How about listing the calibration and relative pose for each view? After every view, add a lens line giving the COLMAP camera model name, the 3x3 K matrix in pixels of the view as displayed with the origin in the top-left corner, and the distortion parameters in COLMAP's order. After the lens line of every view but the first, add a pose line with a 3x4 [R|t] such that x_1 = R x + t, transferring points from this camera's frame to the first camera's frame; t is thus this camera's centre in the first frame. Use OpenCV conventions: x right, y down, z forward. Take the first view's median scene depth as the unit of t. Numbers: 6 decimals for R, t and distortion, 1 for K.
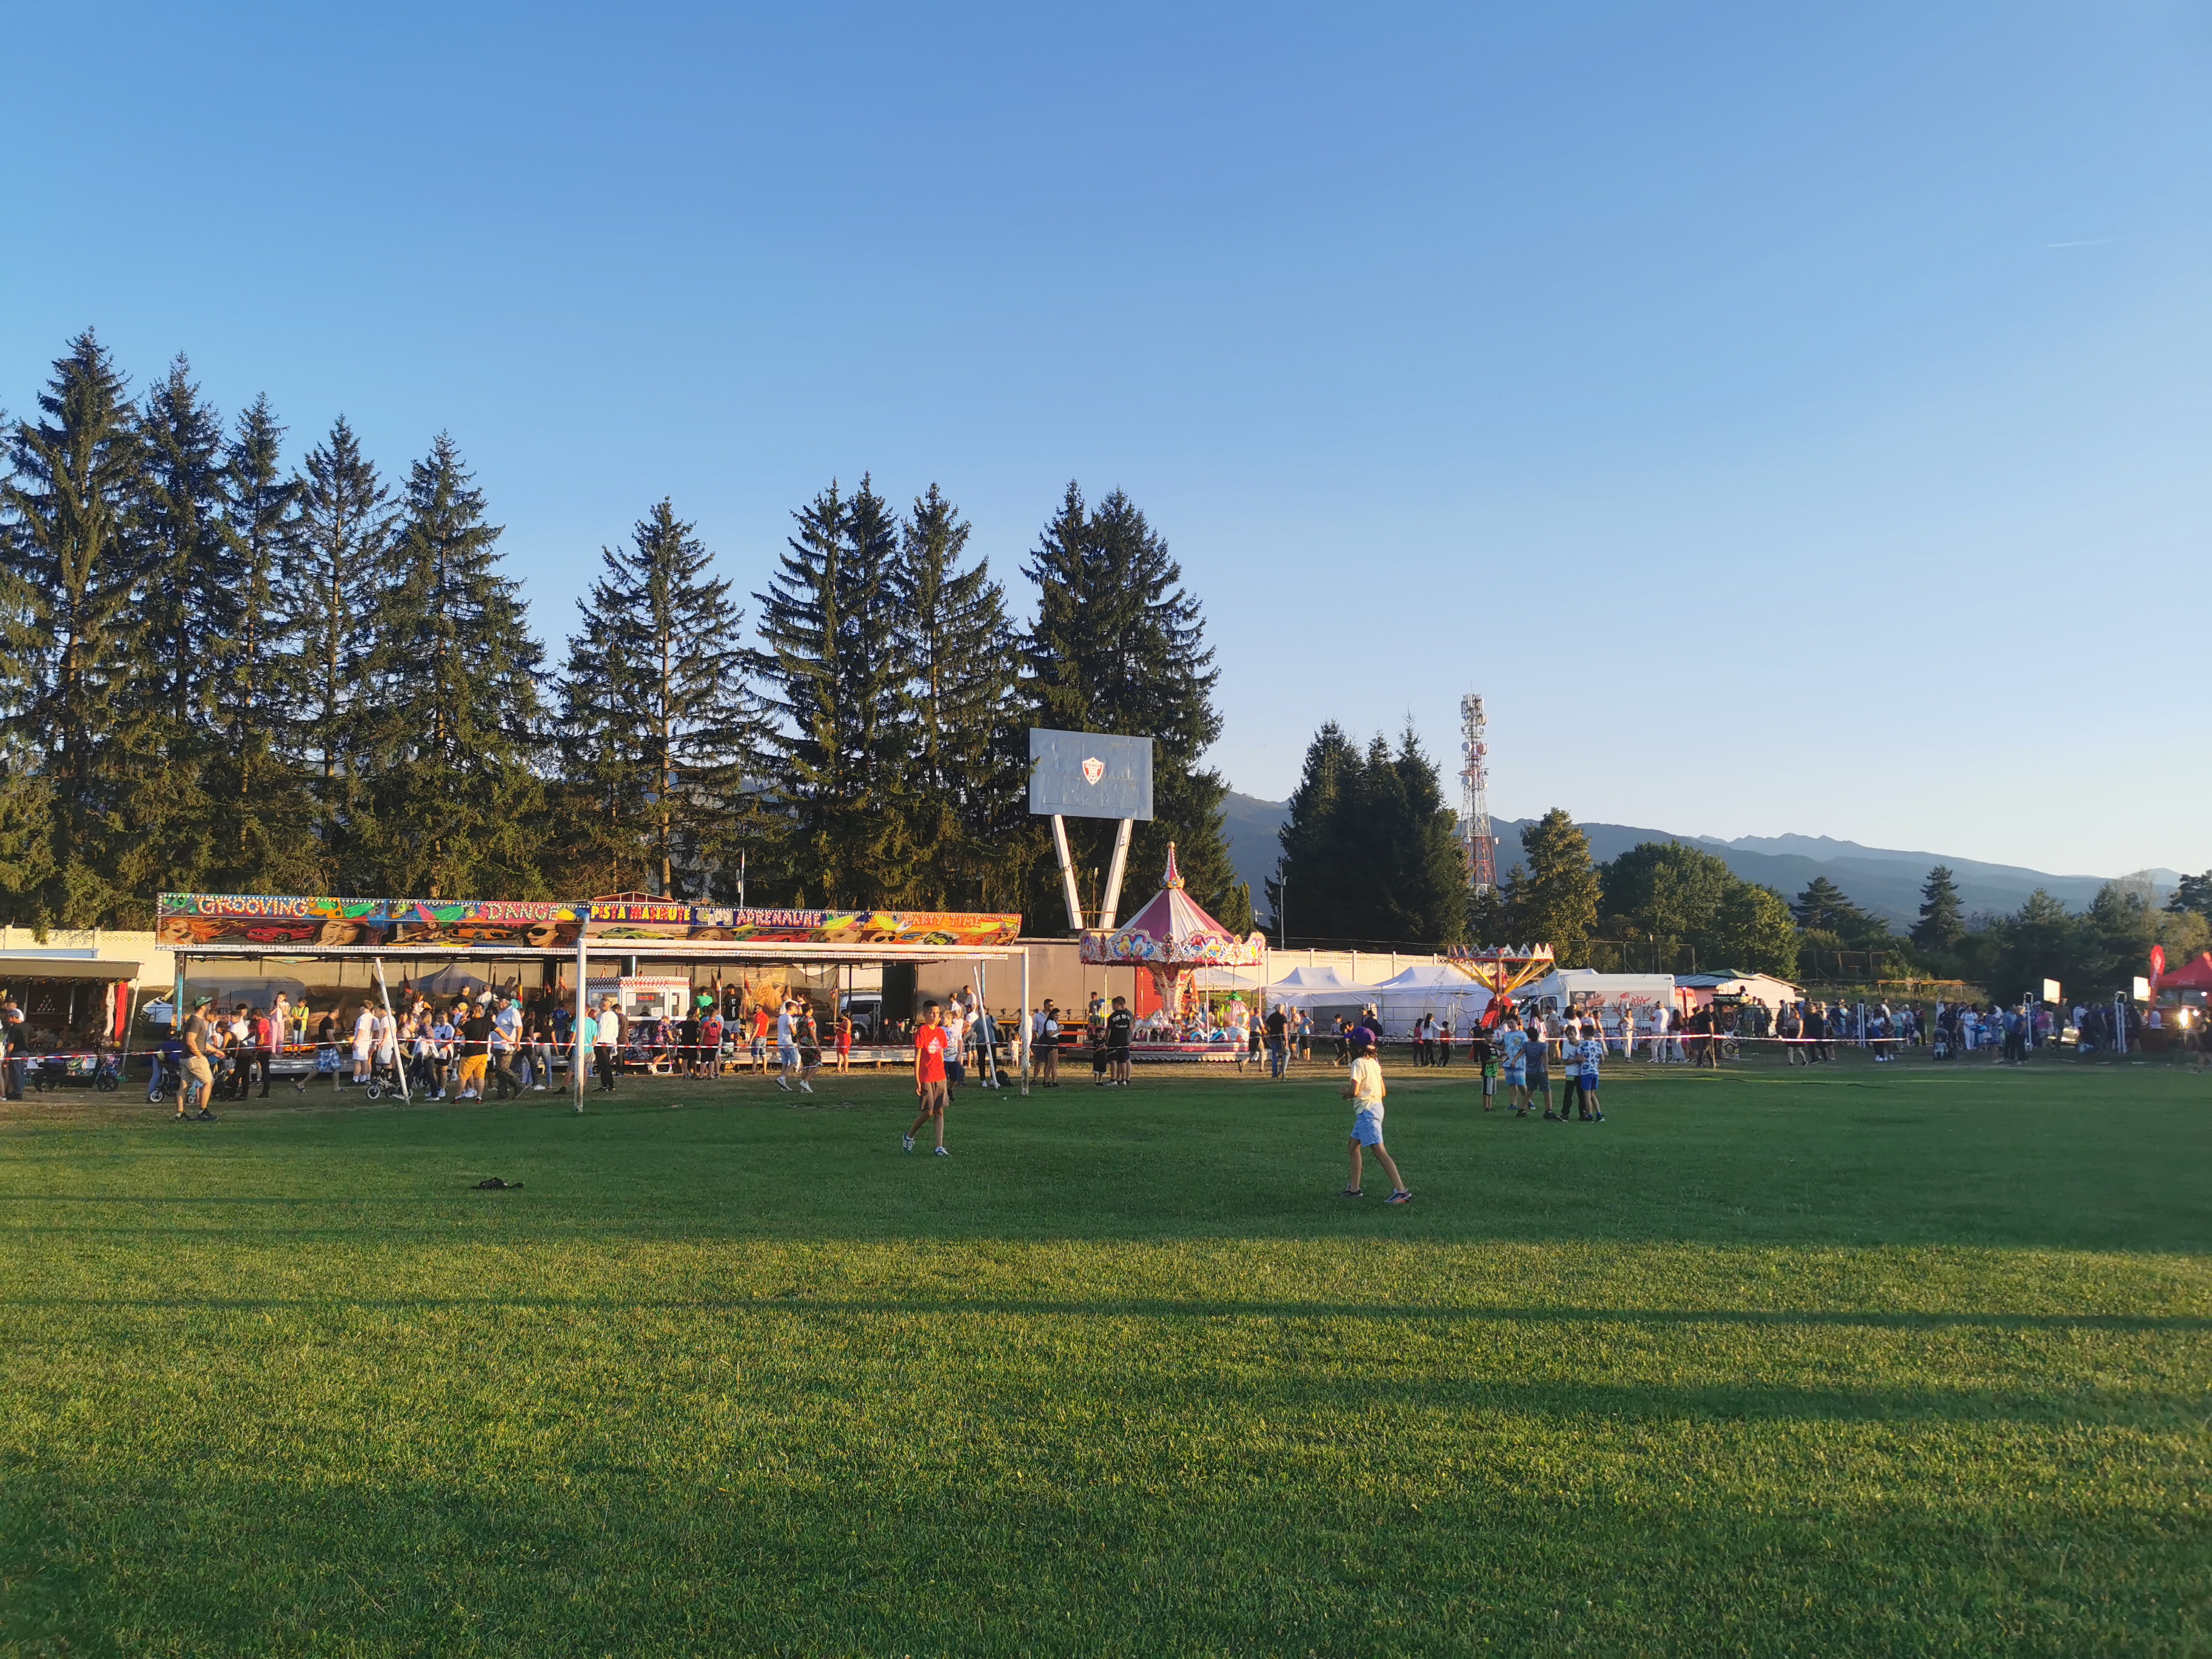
lens RADIAL K [[1701.4, 0, 1121.7], [0, 1701.4, 825.1], [0, 0, 1]] dist [0.064989, -0.092221]
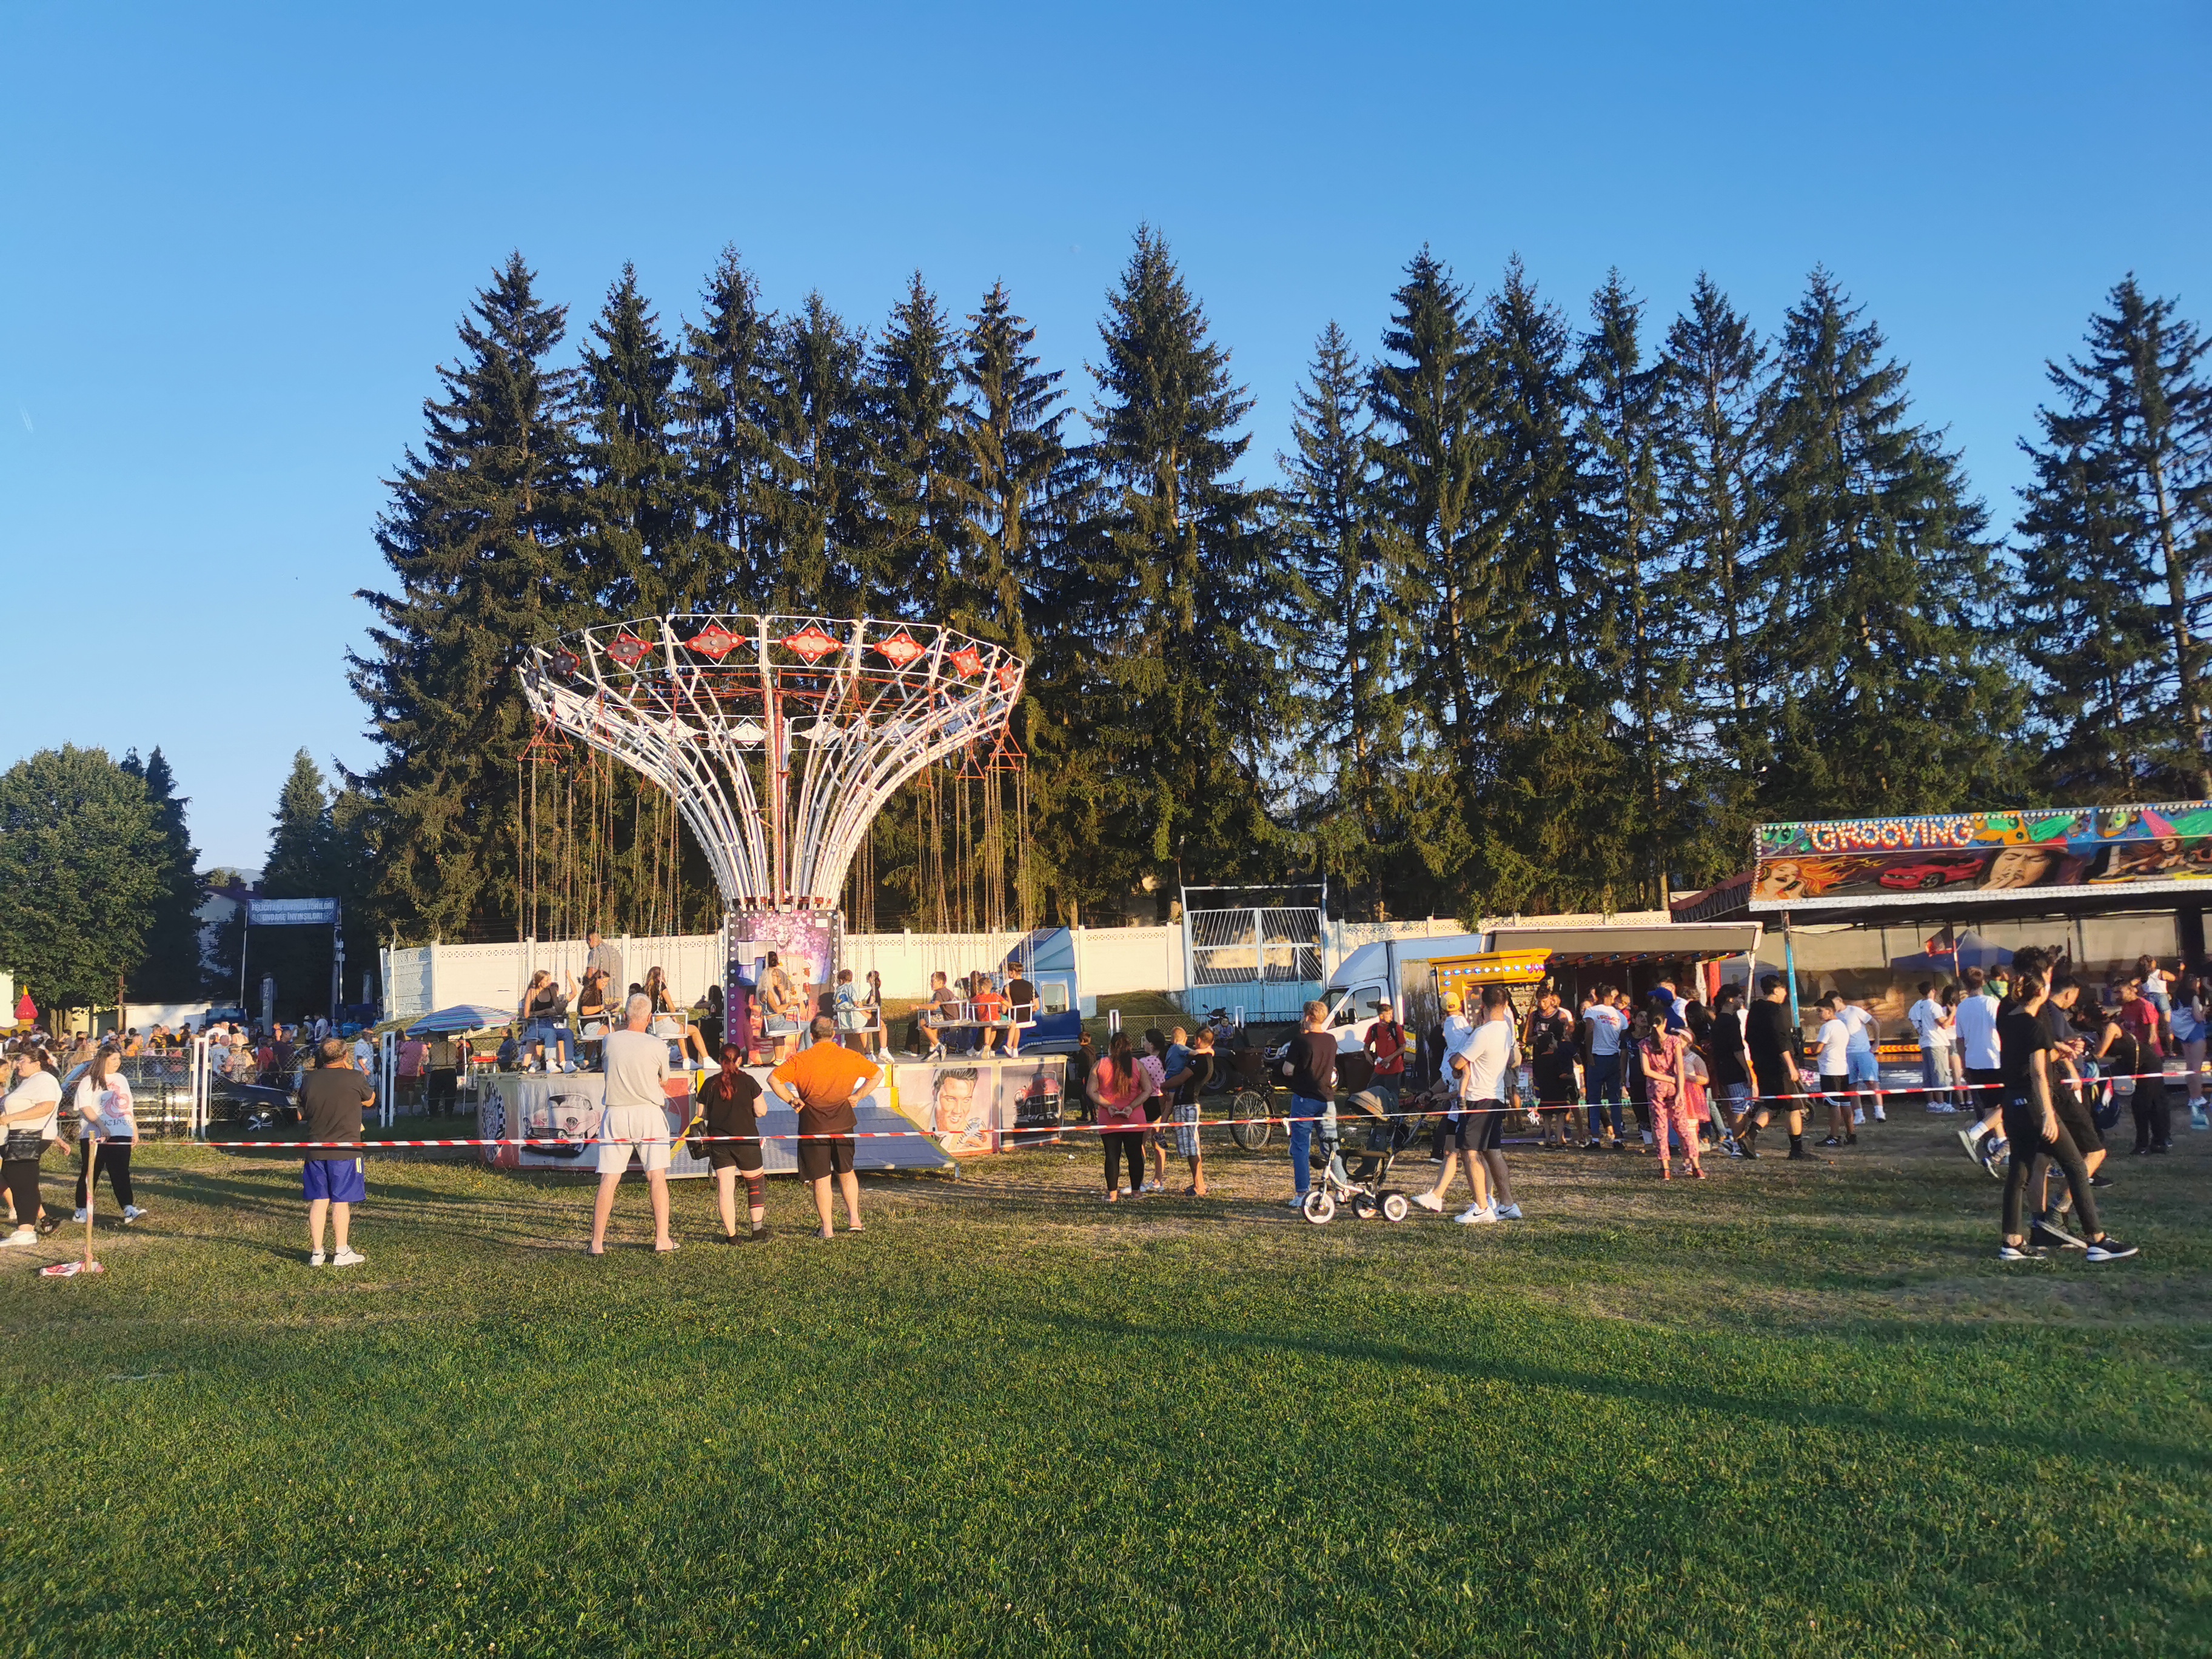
lens RADIAL K [[1701.4, 0, 1098.2], [0, 1701.4, 816.6], [0, 0, 1]] dist [0.064989, -0.092221]
pose [[0.775565, -0.104390, -0.622577, -0.196111], [0.102111, 0.993990, -0.039463, 0.020974], [0.622955, -0.032966, 0.781563, 0.178831]]
